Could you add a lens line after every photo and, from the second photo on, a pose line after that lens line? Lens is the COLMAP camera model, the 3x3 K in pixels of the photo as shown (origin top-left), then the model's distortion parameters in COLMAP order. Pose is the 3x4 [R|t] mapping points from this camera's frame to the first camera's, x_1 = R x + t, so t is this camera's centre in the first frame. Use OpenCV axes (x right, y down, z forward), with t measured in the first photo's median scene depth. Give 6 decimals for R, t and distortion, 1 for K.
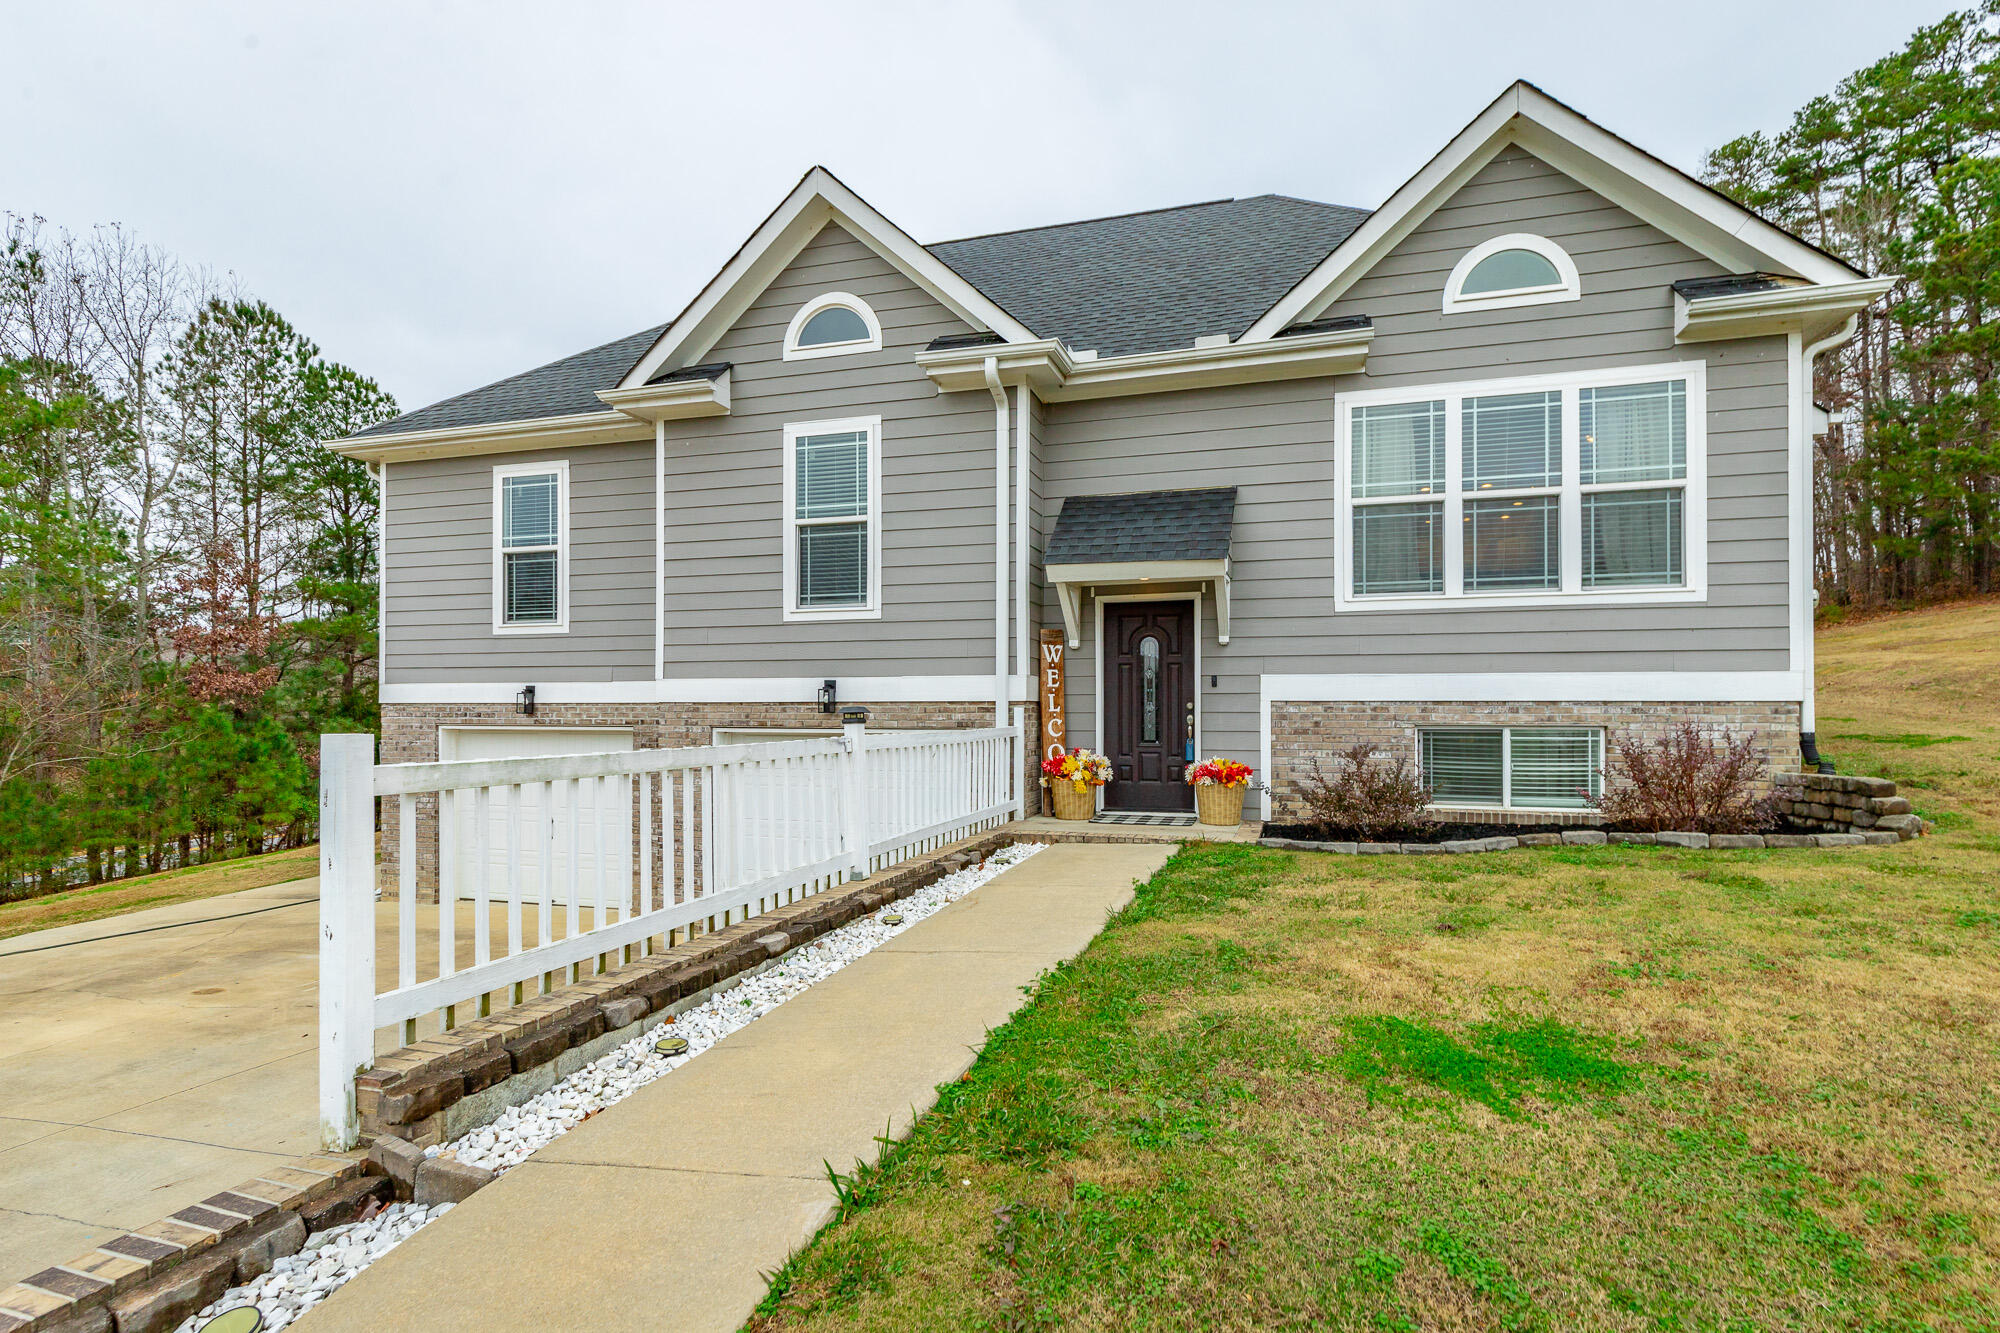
lens RADIAL K [[924.0, 0, 1032.3], [0, 924.0, 742.3], [0, 0, 1]] dist [0.005221, 0.000202]
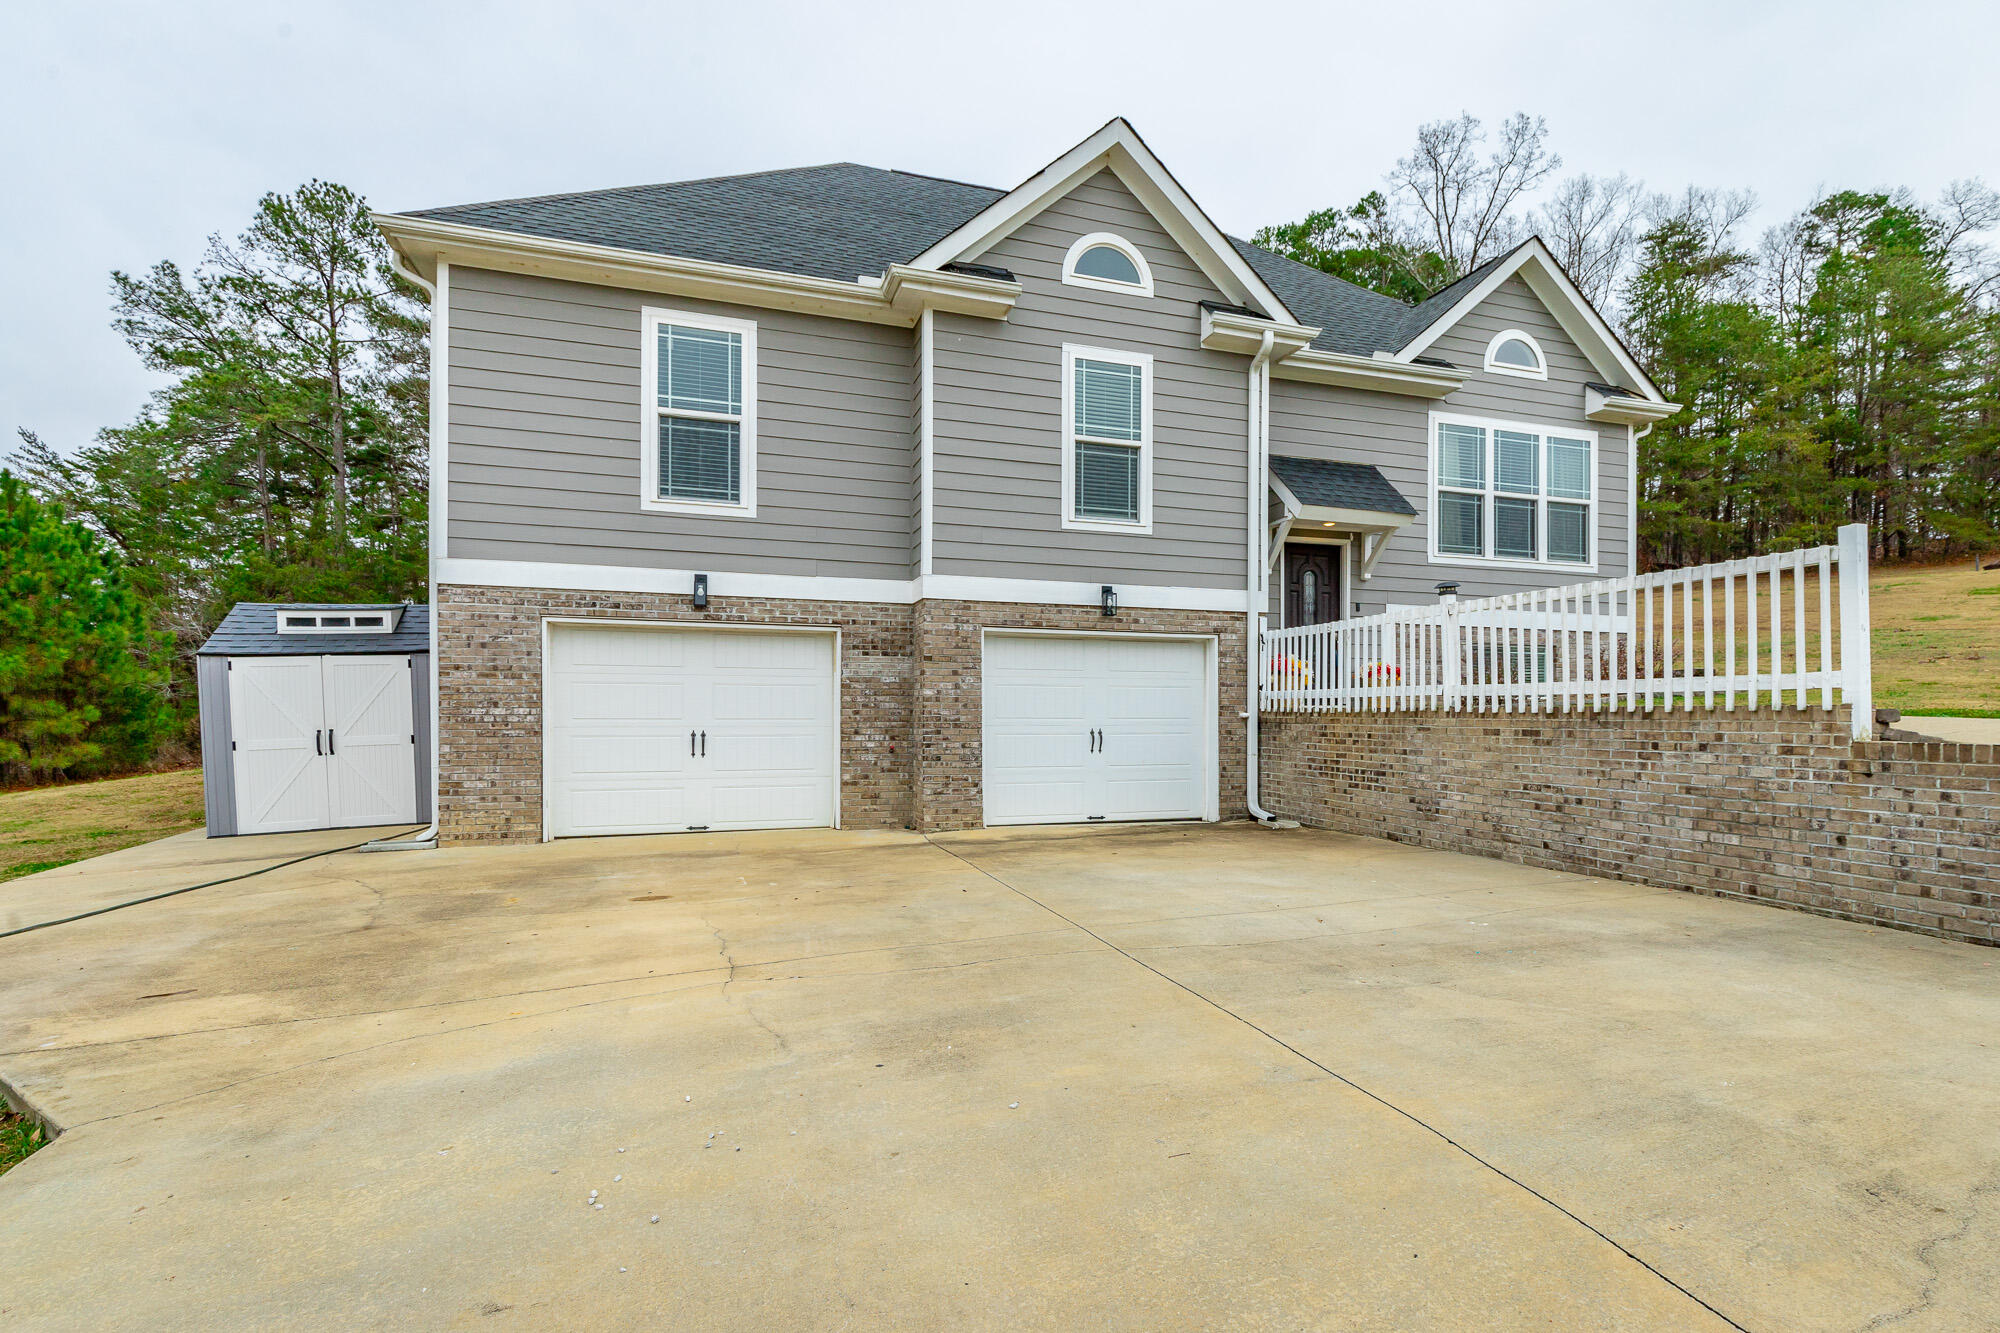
lens RADIAL K [[971.7, 0, 1041.5], [0, 971.7, 762.3], [0, 0, 1]] dist [0.006190, -0.000344]
pose [[0.821029, -0.023864, 0.570387, -0.966944], [0.016419, 0.999700, 0.018192, 0.123126], [-0.570650, -0.005571, 0.821175, 0.090293]]
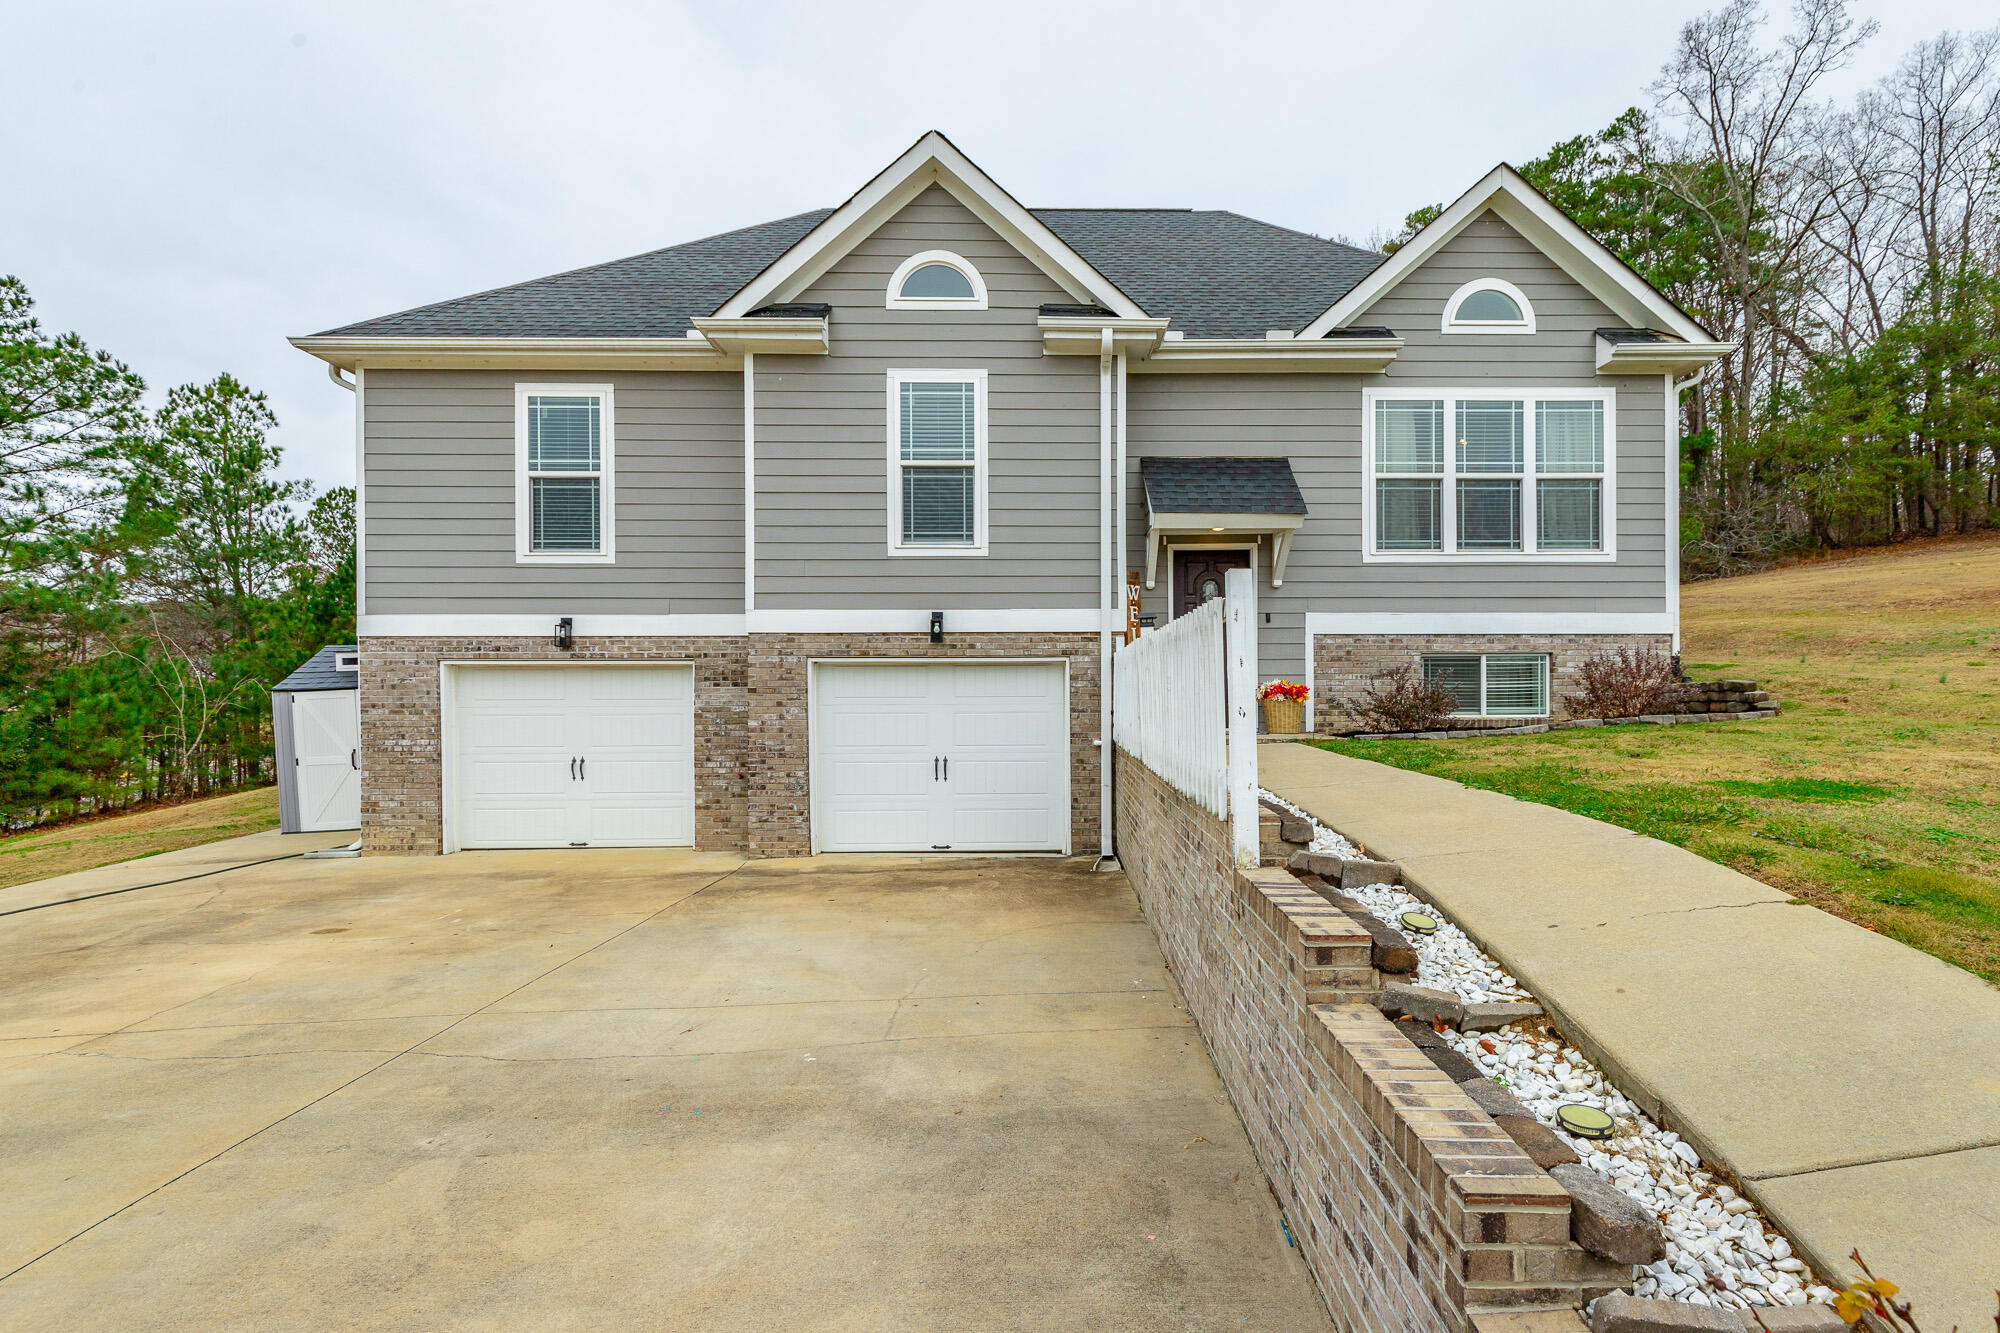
lens RADIAL K [[924.0, 0, 1041.0], [0, 924.0, 733.4], [0, 0, 1]] dist [0.005221, 0.000202]
pose [[0.956935, -0.016814, 0.289816, -0.424745], [0.013703, 0.999825, 0.012761, 0.063283], [-0.289980, -0.008240, 0.956997, -0.068518]]
